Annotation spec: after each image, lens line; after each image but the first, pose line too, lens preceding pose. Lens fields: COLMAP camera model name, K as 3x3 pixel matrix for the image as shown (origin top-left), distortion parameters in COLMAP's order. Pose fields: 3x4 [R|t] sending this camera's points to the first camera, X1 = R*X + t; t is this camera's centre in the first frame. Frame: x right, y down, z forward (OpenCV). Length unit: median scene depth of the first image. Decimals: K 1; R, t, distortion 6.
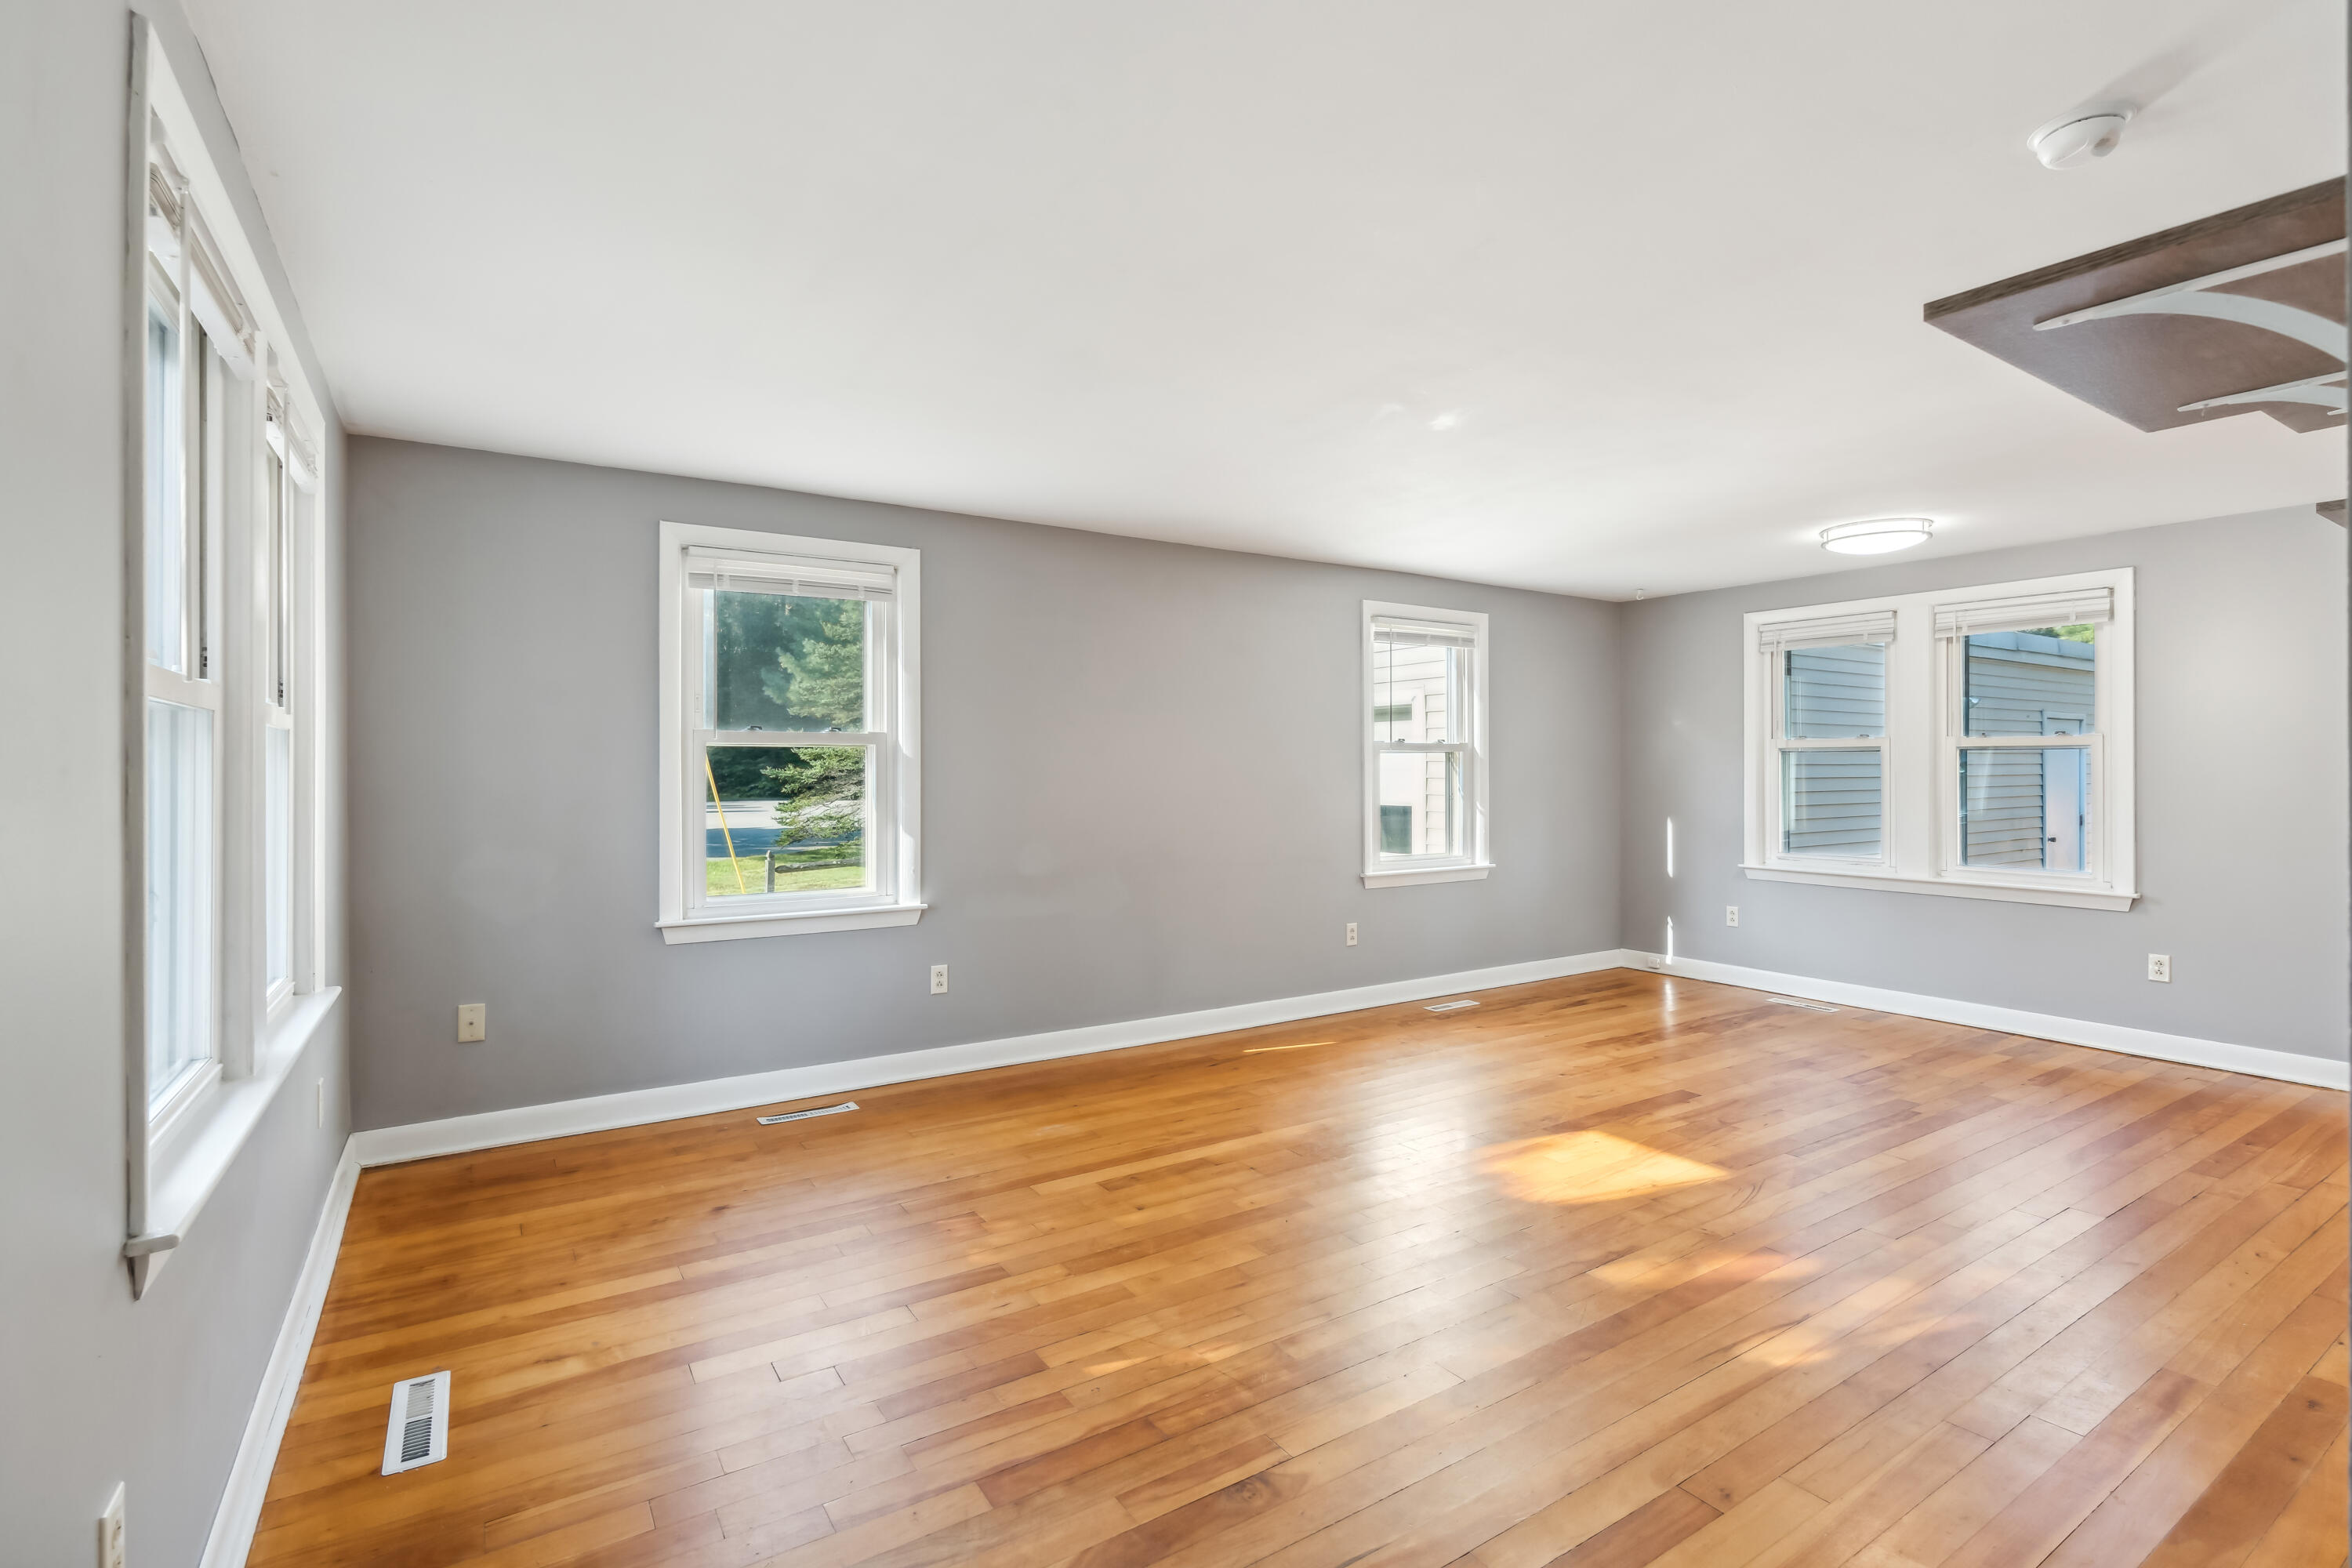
lens RADIAL K [[1073.7, 0, 1176.0], [0, 1073.7, 777.3], [0, 0, 1]] dist [-0.006770, 0.003664]
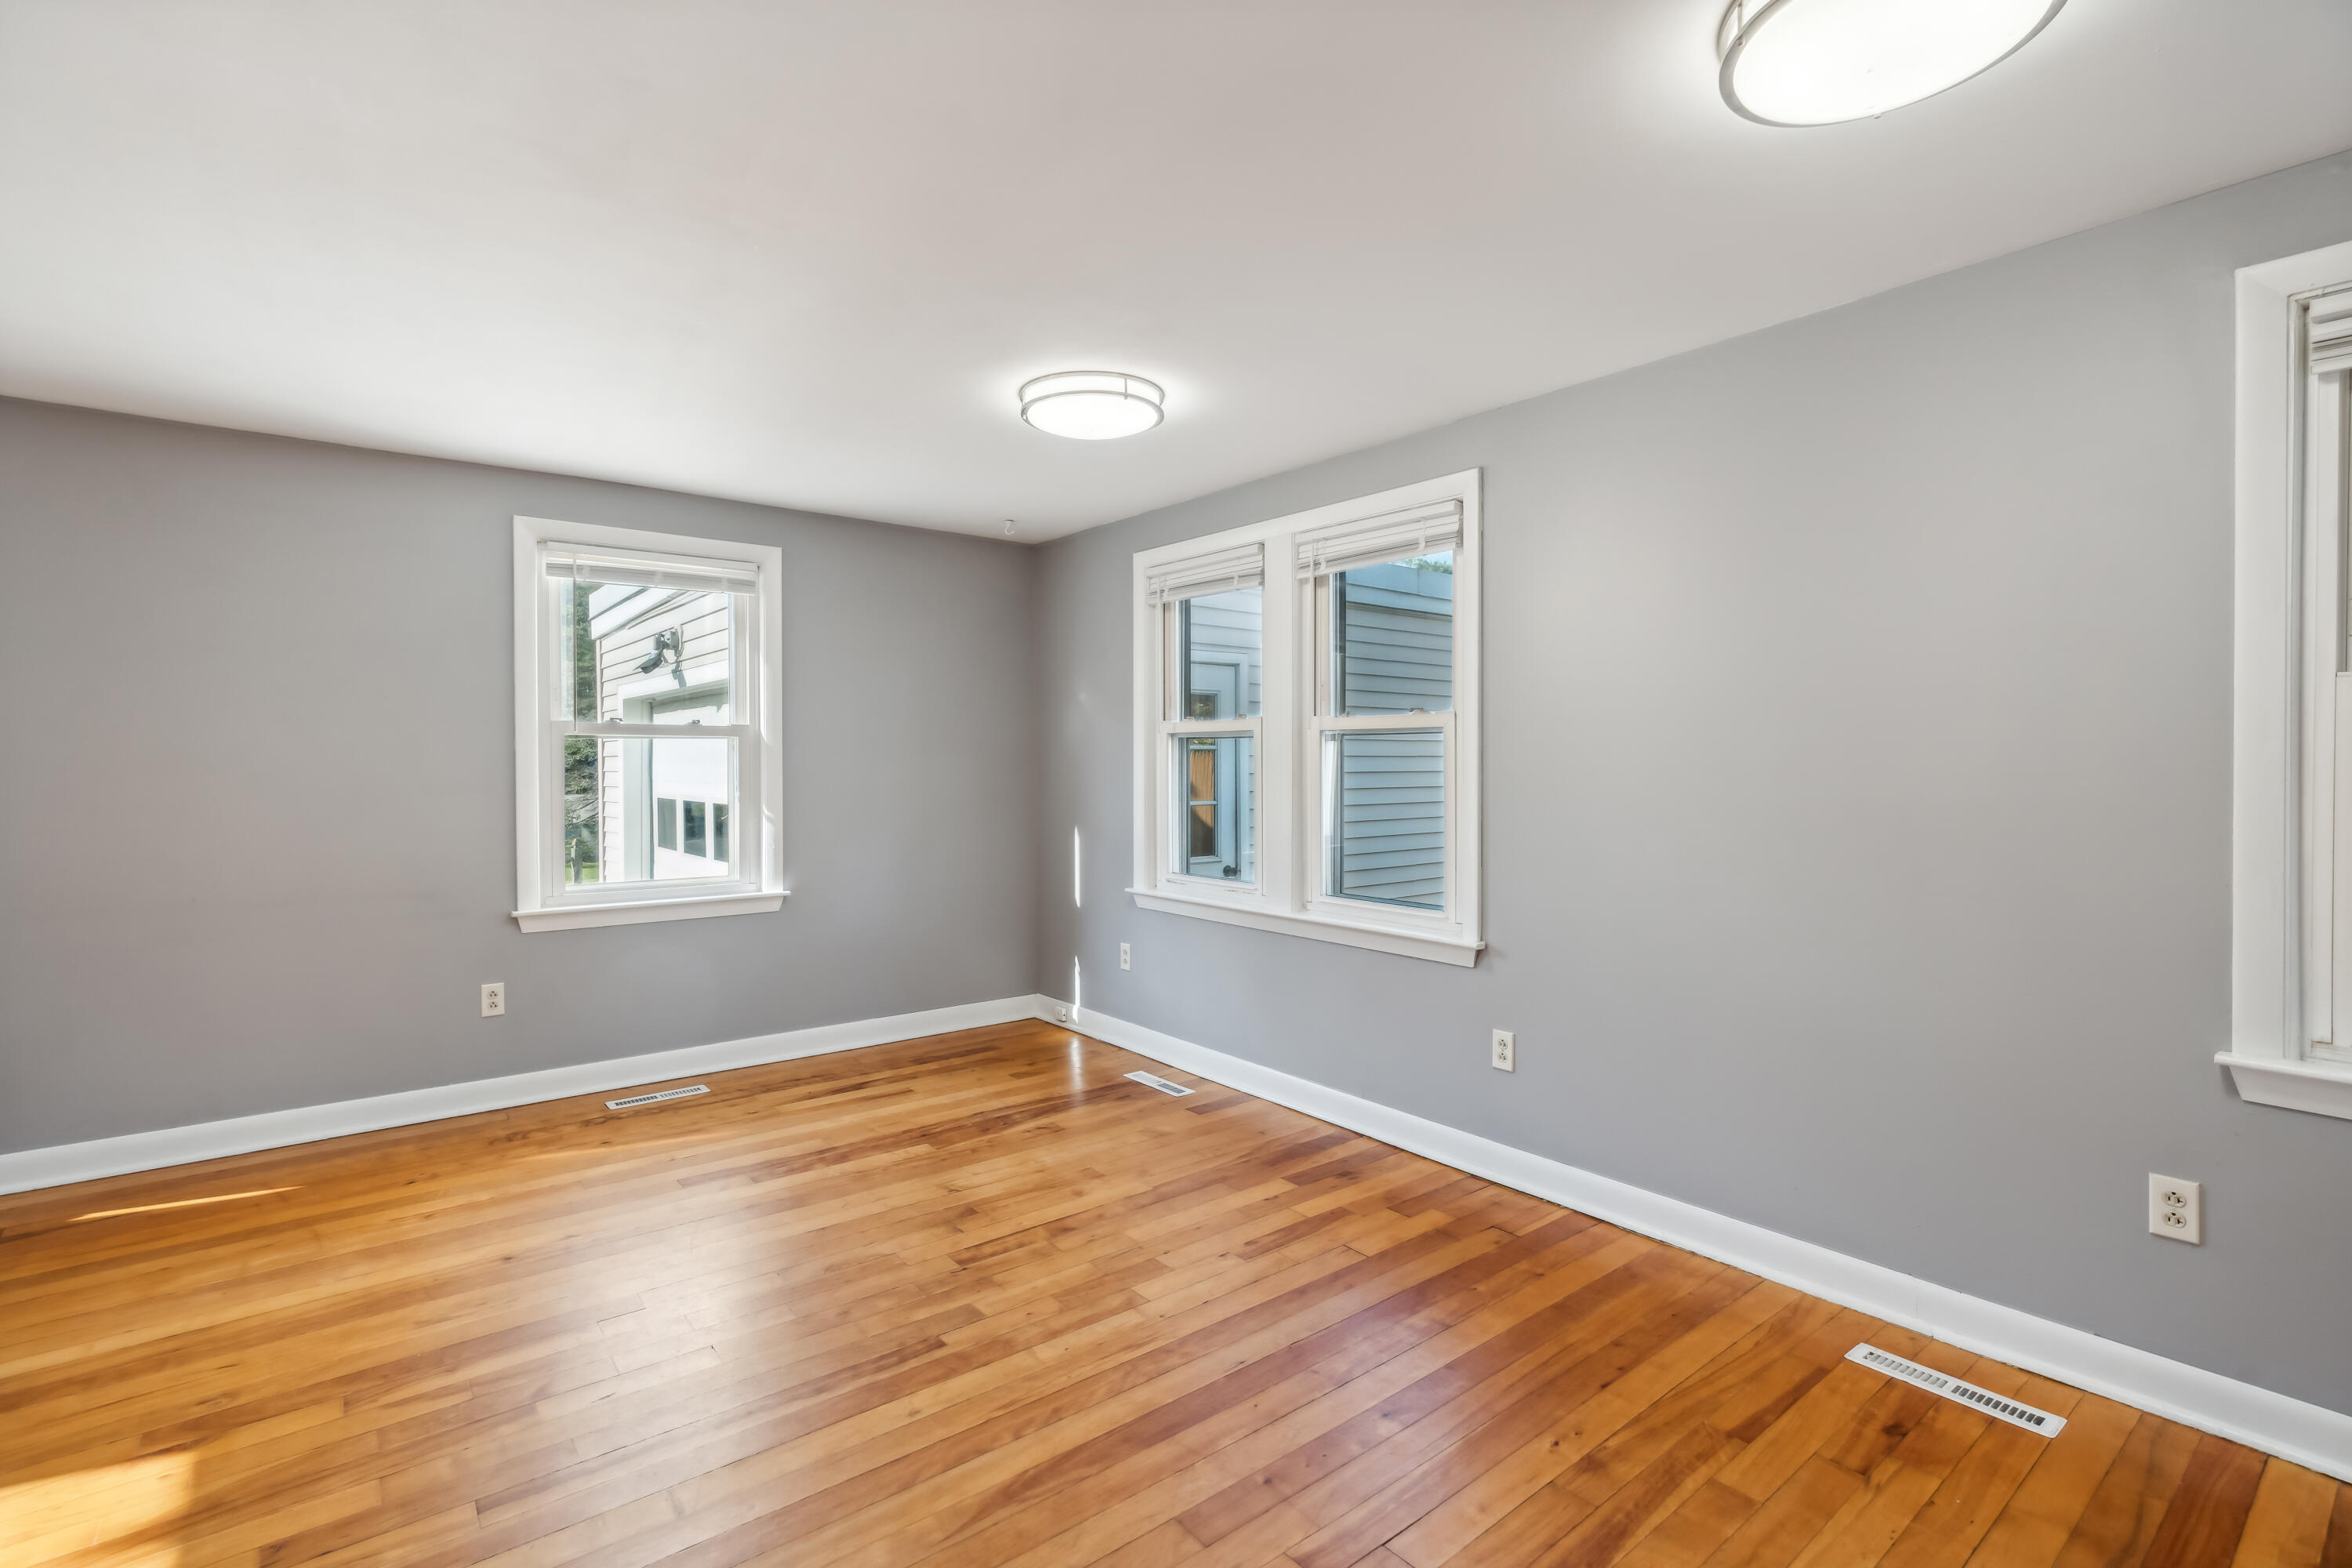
lens RADIAL K [[1073.7, 0, 1154.4], [0, 1073.7, 777.4], [0, 0, 1]] dist [-0.006770, 0.003664]
pose [[0.996185, -0.003034, 0.087214, 0.516812], [0.001679, 0.999877, 0.015609, -0.007747], [-0.087251, -0.015403, 0.996067, 0.272000]]
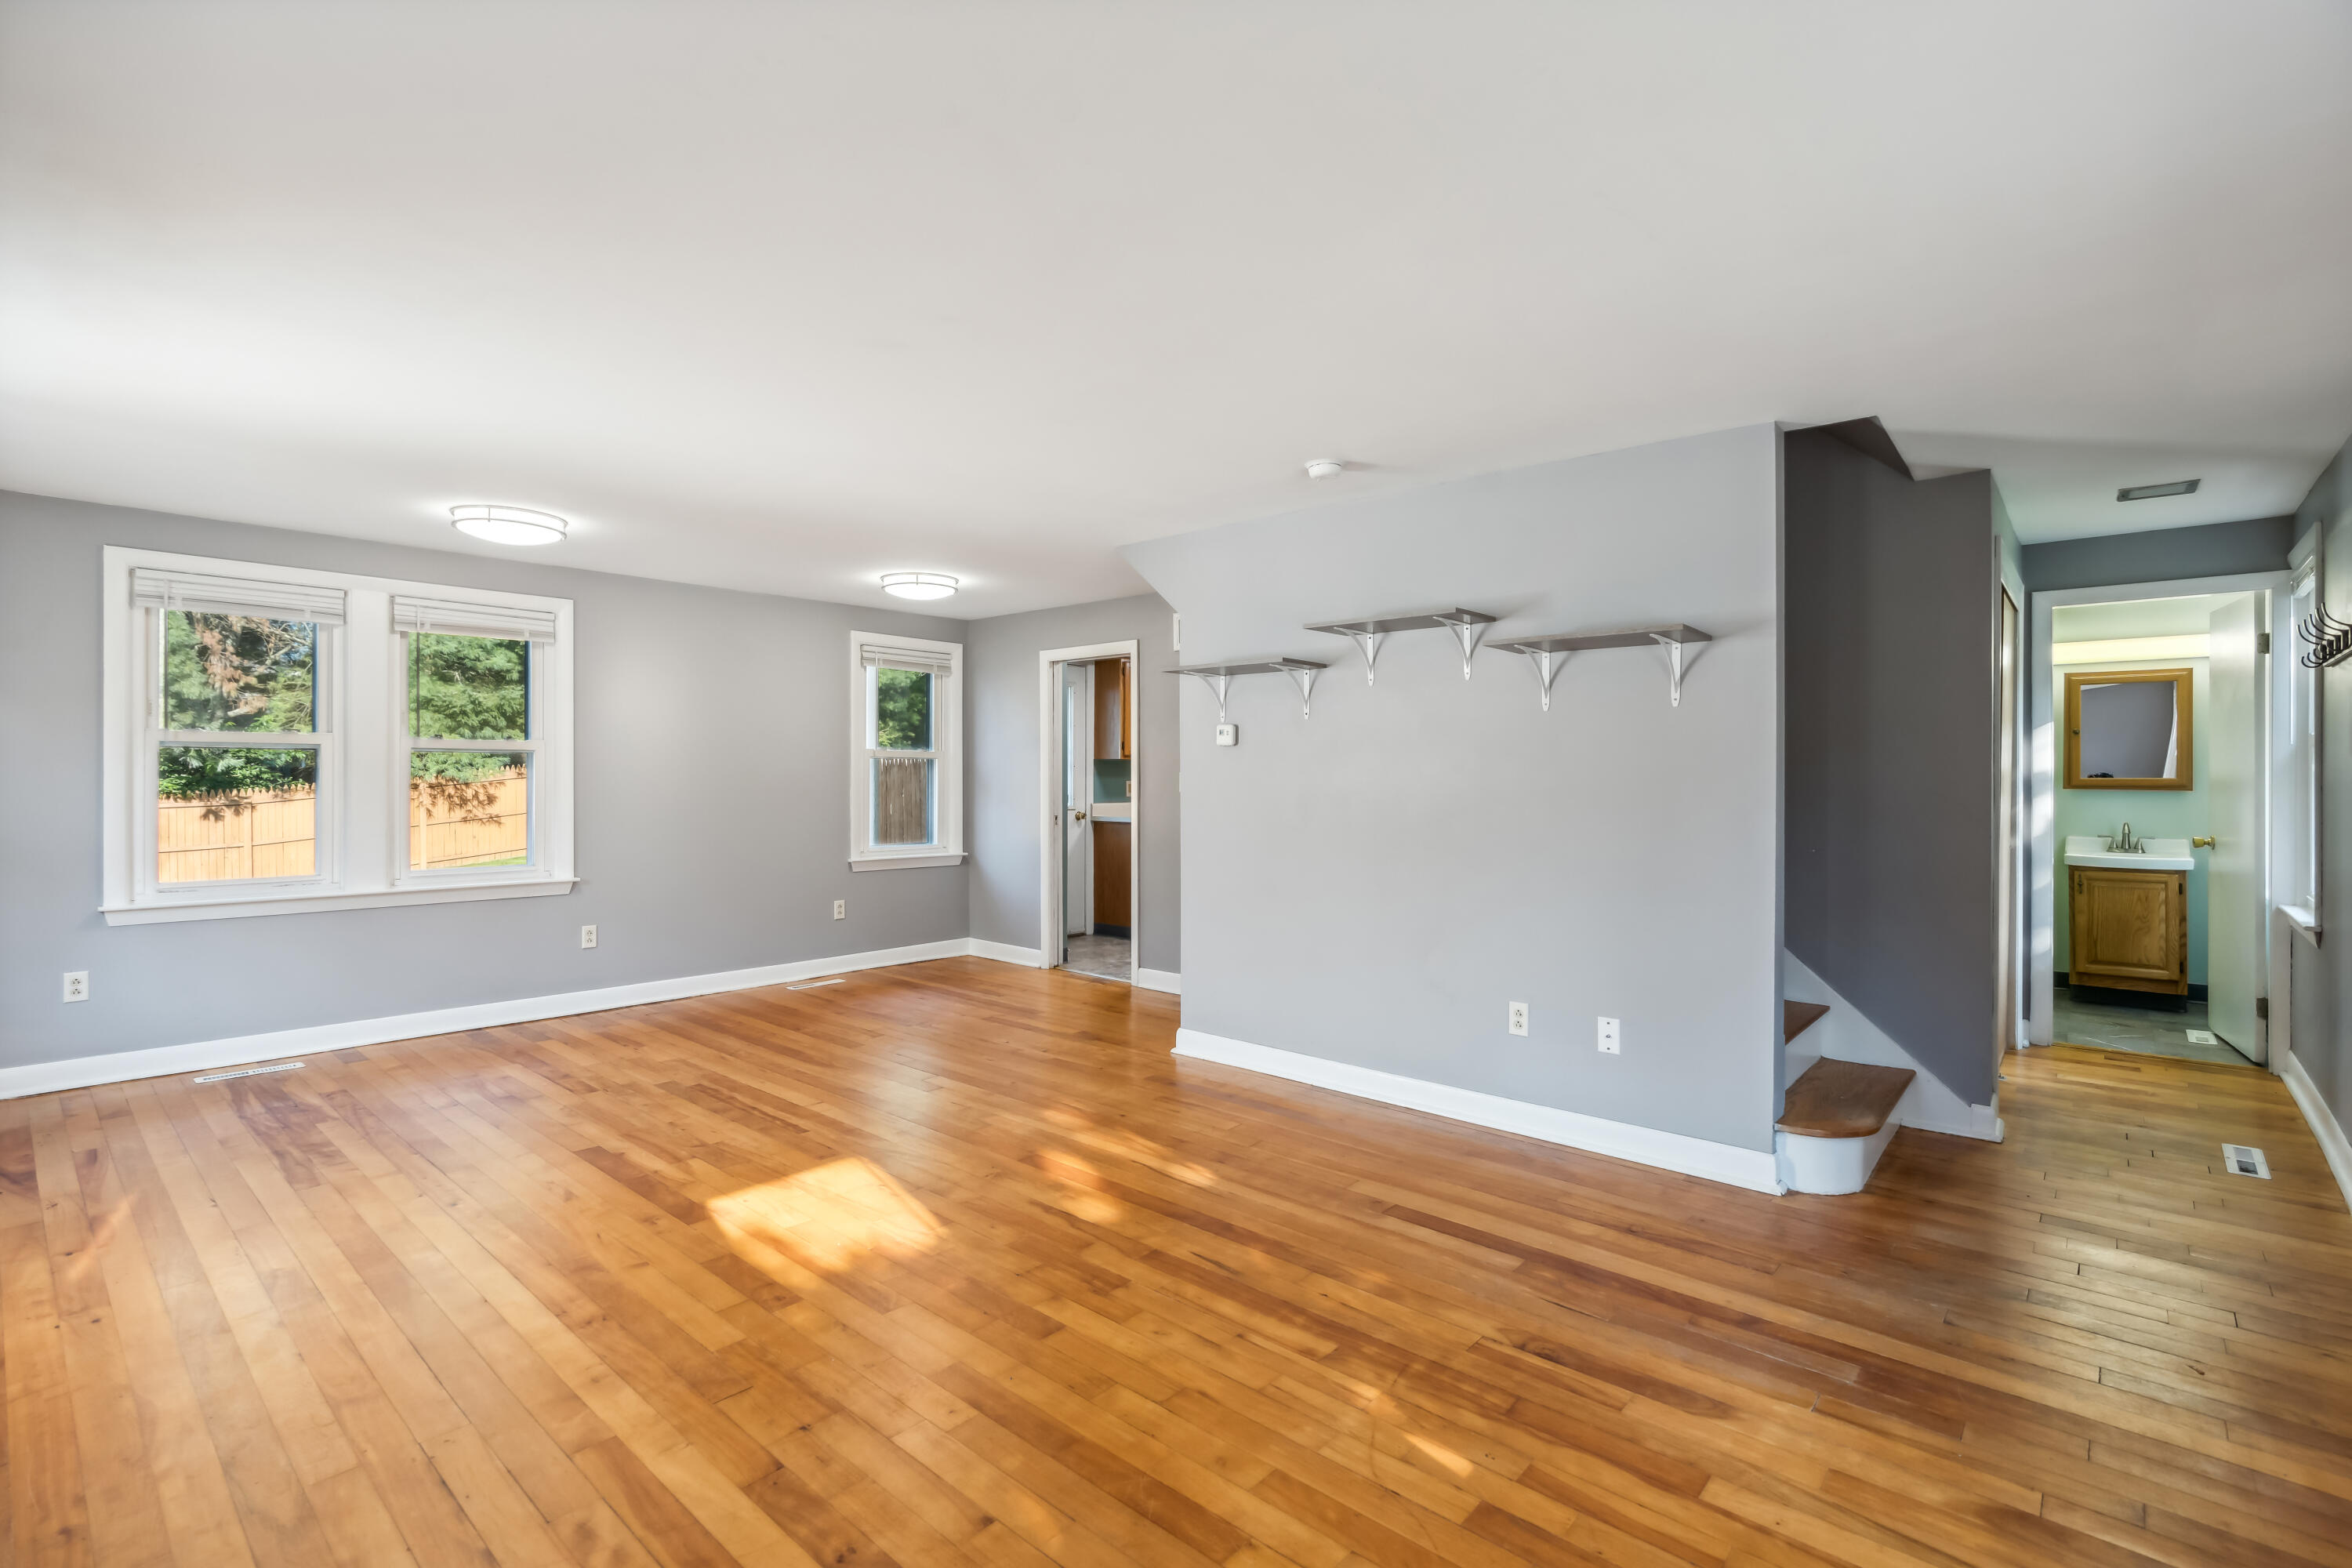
lens RADIAL K [[1073.7, 0, 1150.8], [0, 1073.7, 770.8], [0, 0, 1]] dist [-0.006770, 0.003664]
pose [[-0.248783, 0.002090, 0.968557, -0.332878], [-0.003812, 0.999988, -0.003137, -0.006749], [-0.968552, -0.004473, -0.248772, 0.558261]]
